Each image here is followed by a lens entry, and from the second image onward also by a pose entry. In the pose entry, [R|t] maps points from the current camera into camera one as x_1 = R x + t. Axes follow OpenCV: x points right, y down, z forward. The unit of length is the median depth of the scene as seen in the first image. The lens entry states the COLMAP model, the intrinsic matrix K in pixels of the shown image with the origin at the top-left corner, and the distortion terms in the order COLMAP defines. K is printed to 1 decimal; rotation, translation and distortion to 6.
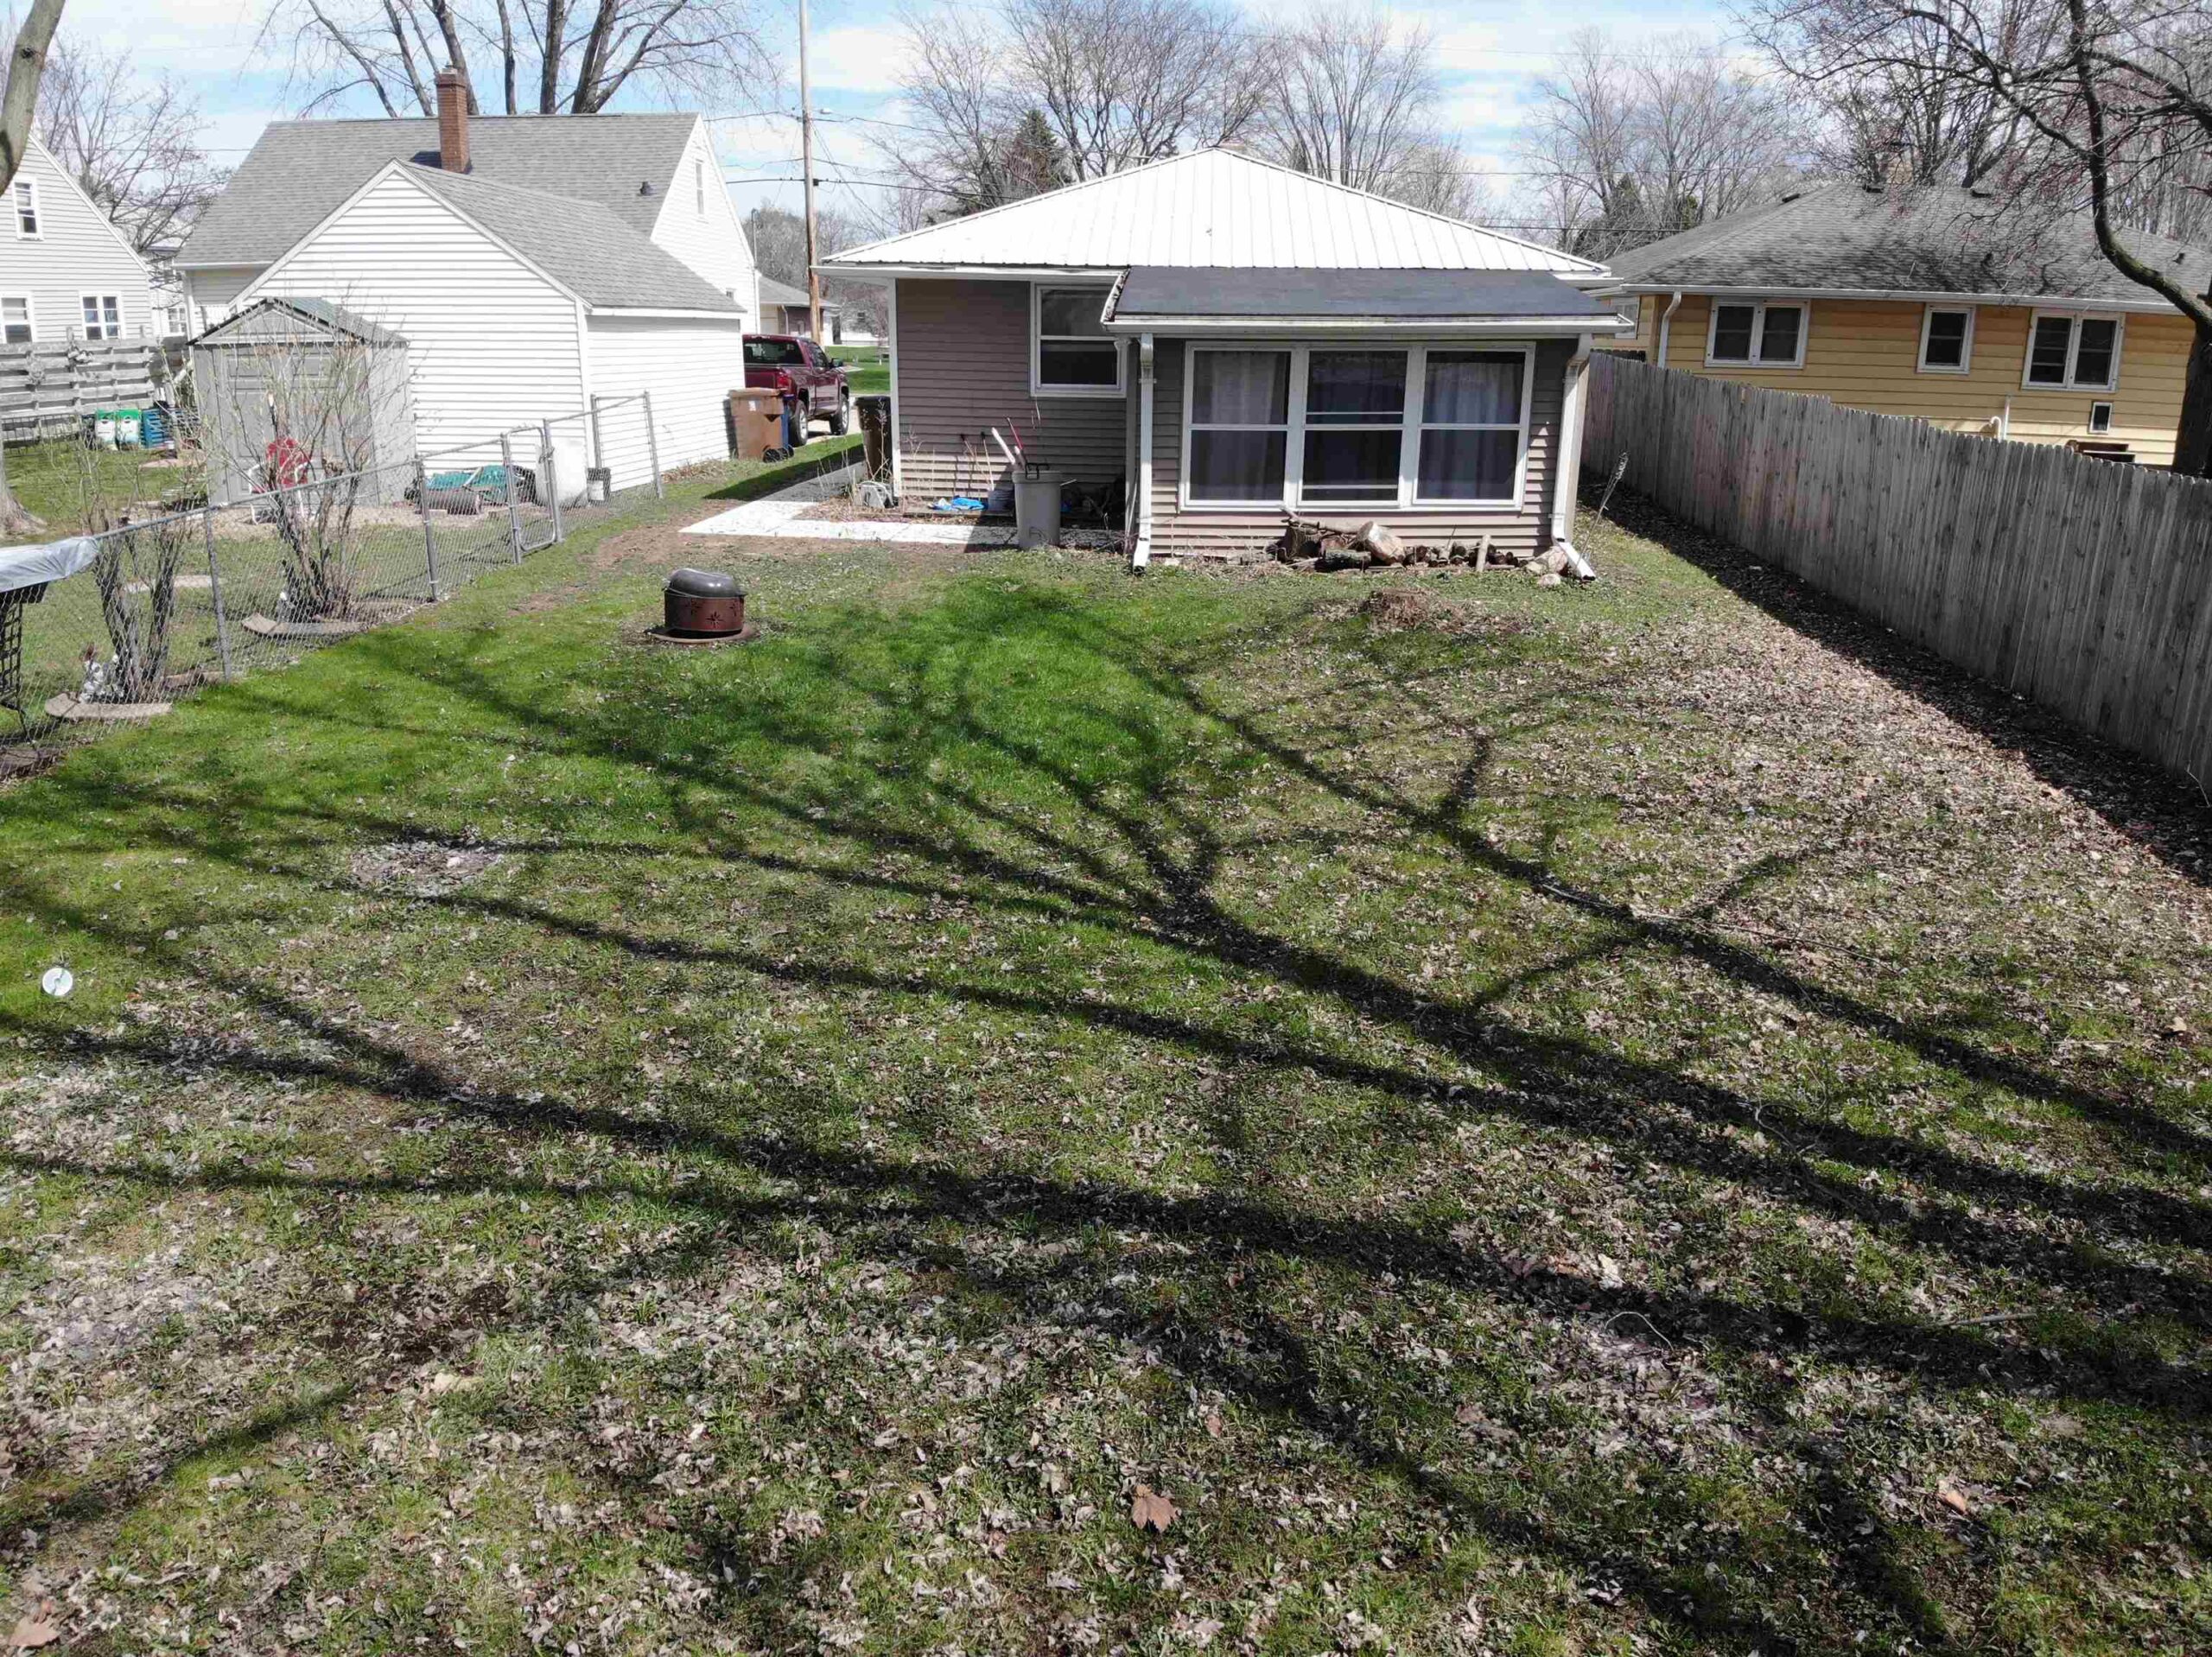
lens RADIAL K [[1685.2, 0, 1107.5], [0, 1685.2, 895.9], [0, 0, 1]] dist [0.131067, -0.346612]
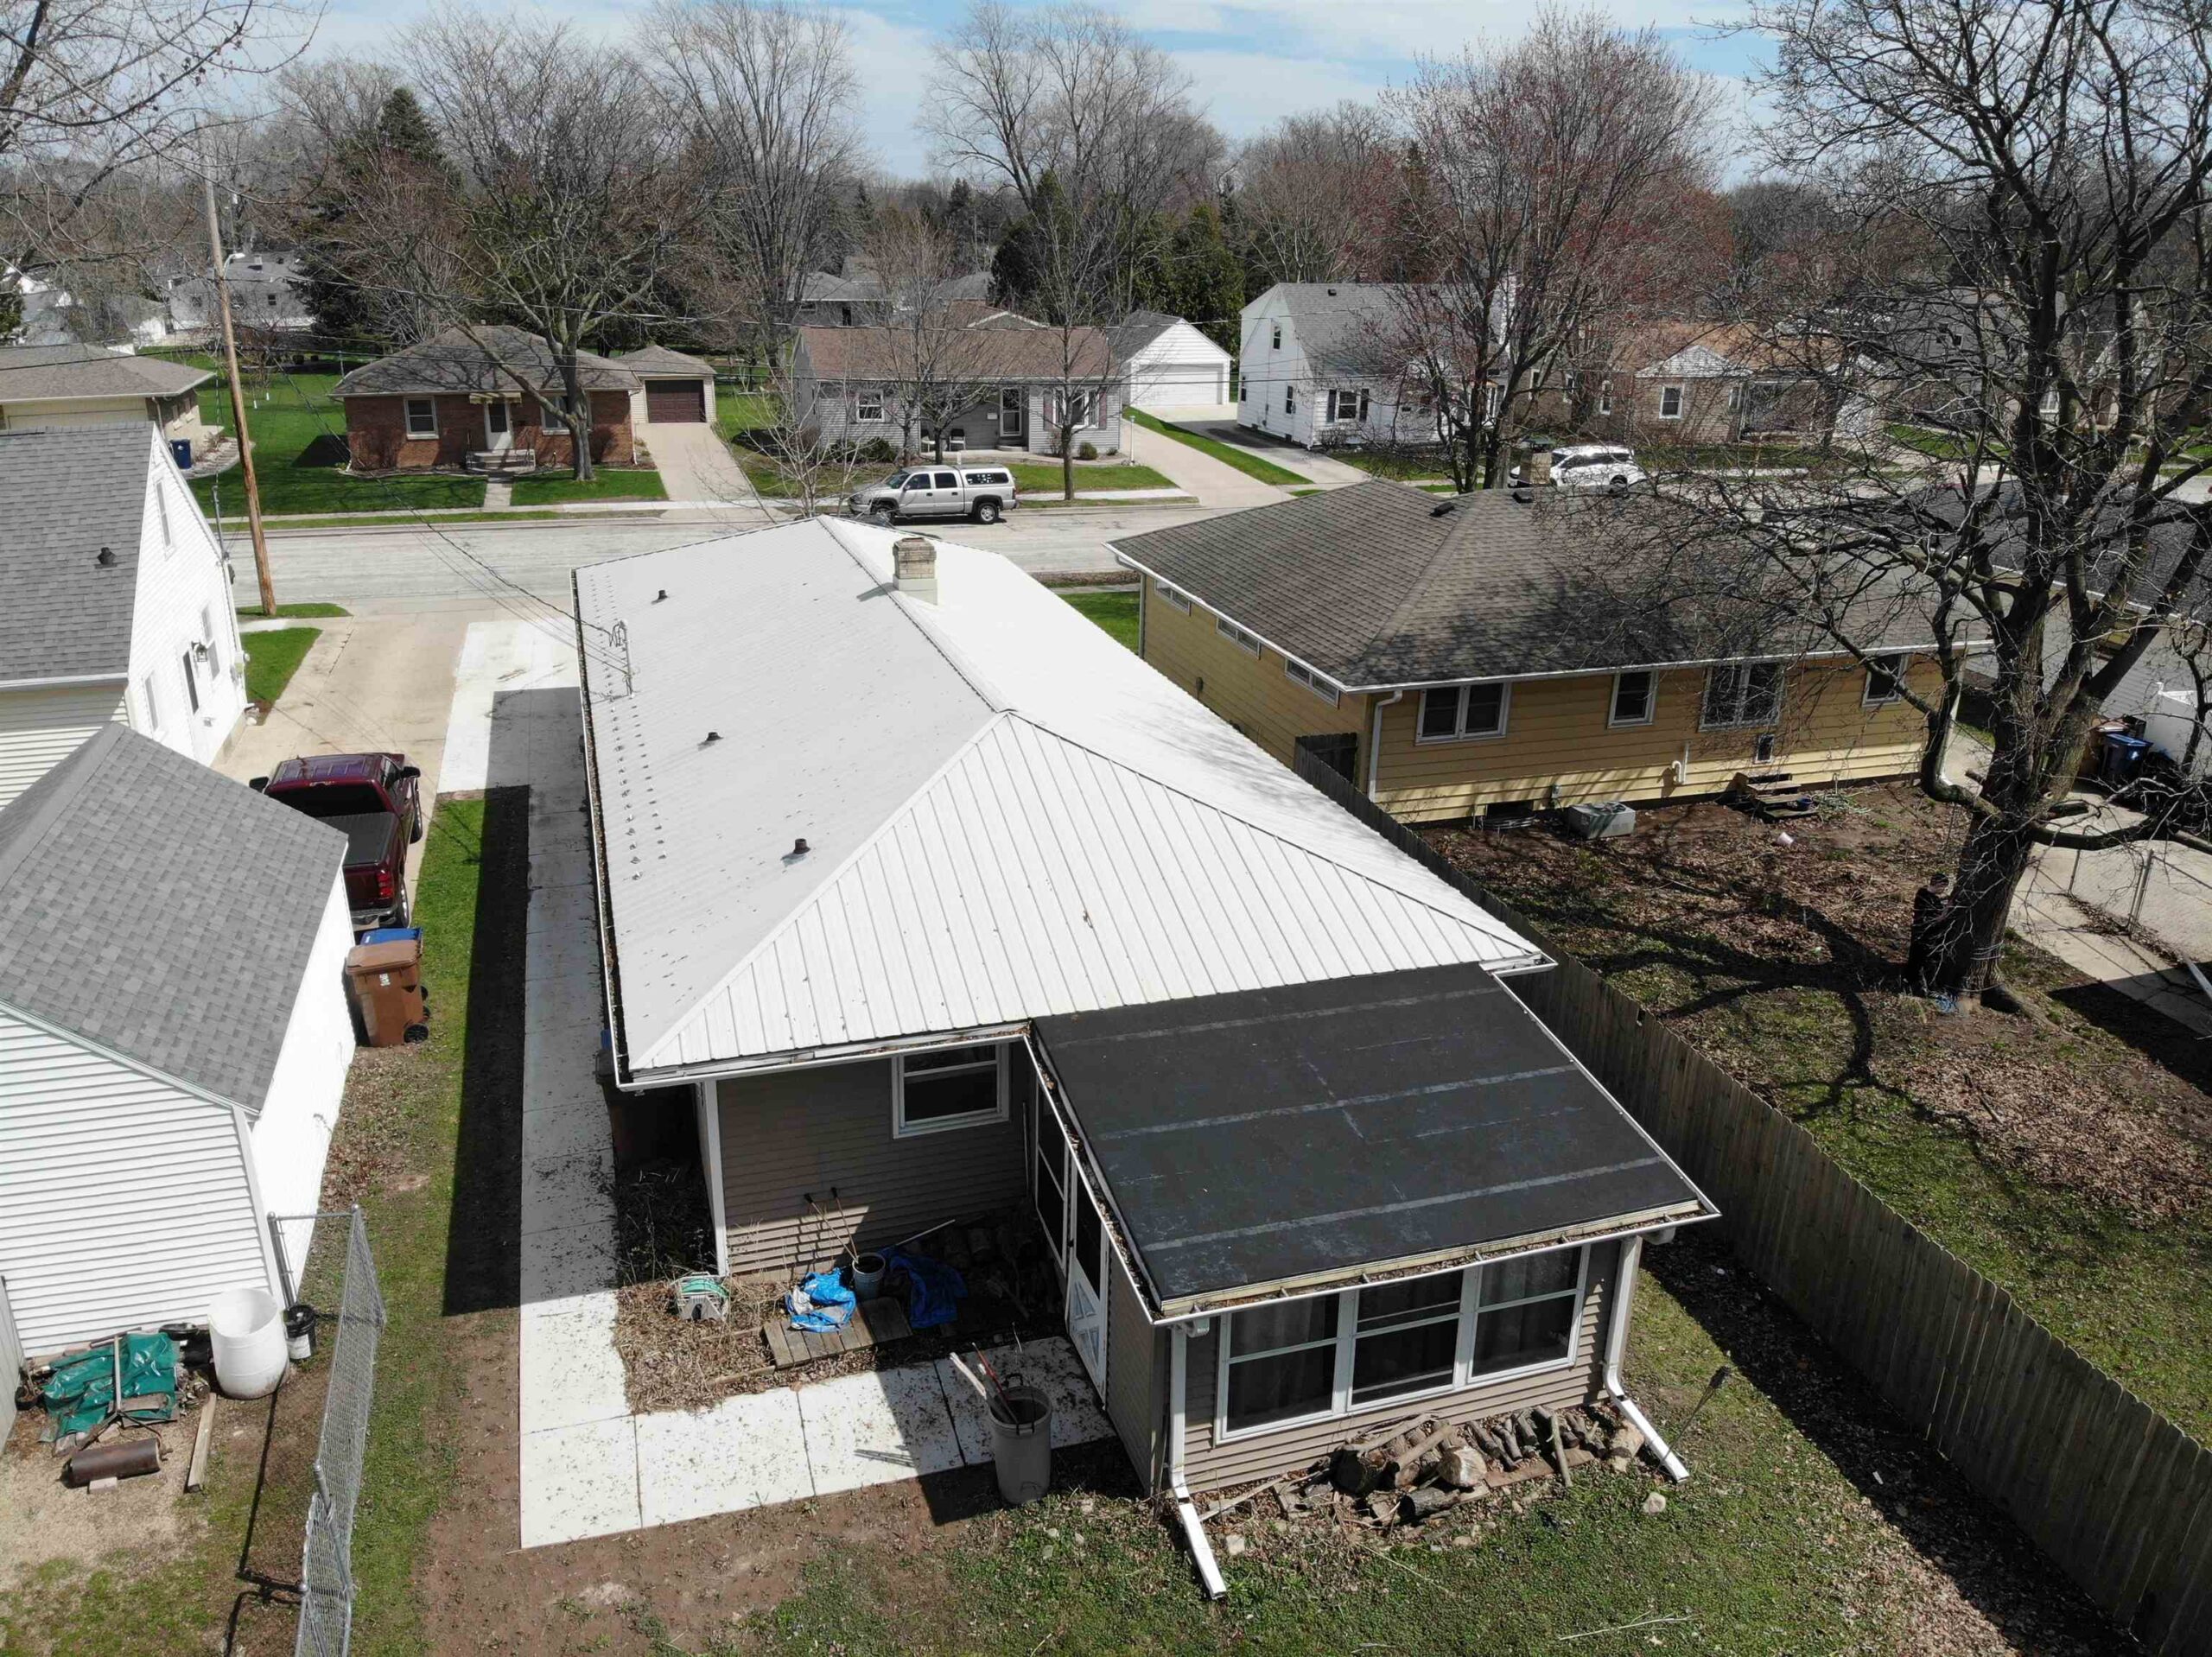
lens RADIAL K [[1685.2, 0, 1107.5], [0, 1685.2, 895.9], [0, 0, 1]] dist [0.131067, -0.346612]
pose [[0.933444, -0.129764, 0.334429, -0.247288], [0.103007, 0.989977, 0.096621, -0.577993], [-0.343615, -0.055742, 0.937455, 0.267387]]
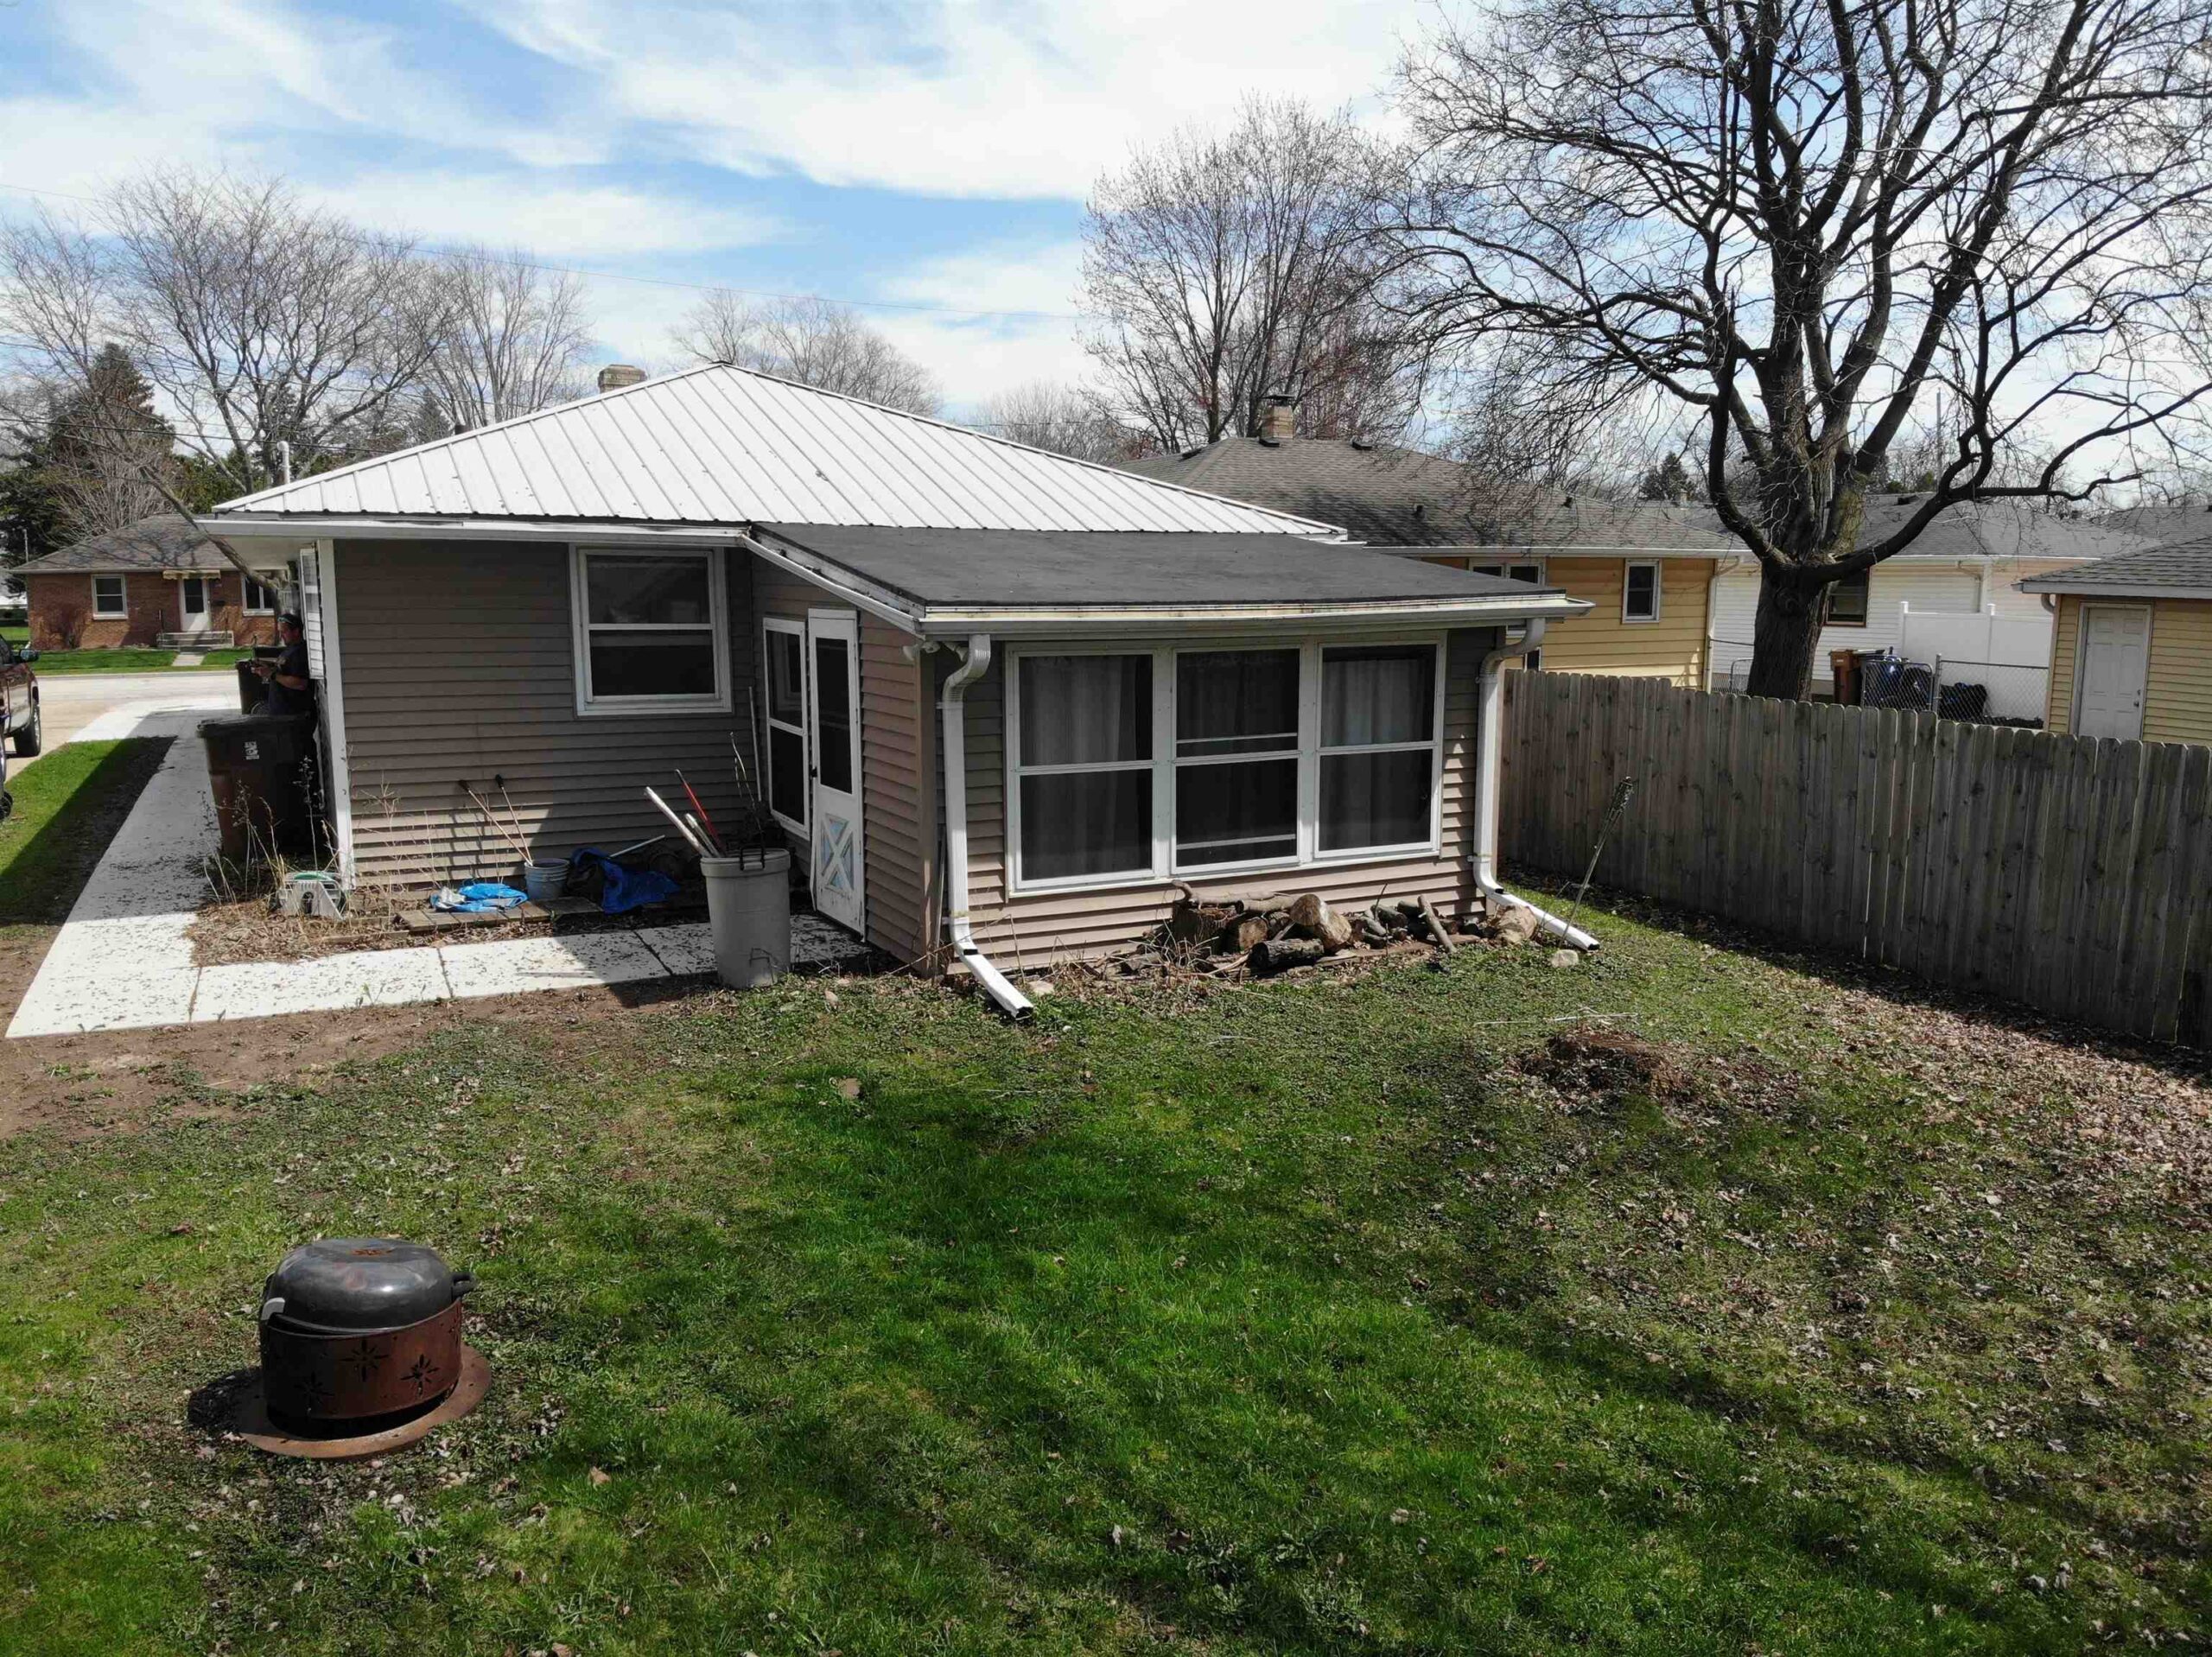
lens RADIAL K [[1655.8, 0, 1113.1], [0, 1655.8, 869.4], [0, 0, 1]] dist [0.162053, -0.322900]
pose [[0.866658, -0.091177, 0.490501, -0.224828], [0.163880, 0.980630, -0.107273, -0.167238], [-0.471219, 0.173352, 0.864813, 0.454465]]
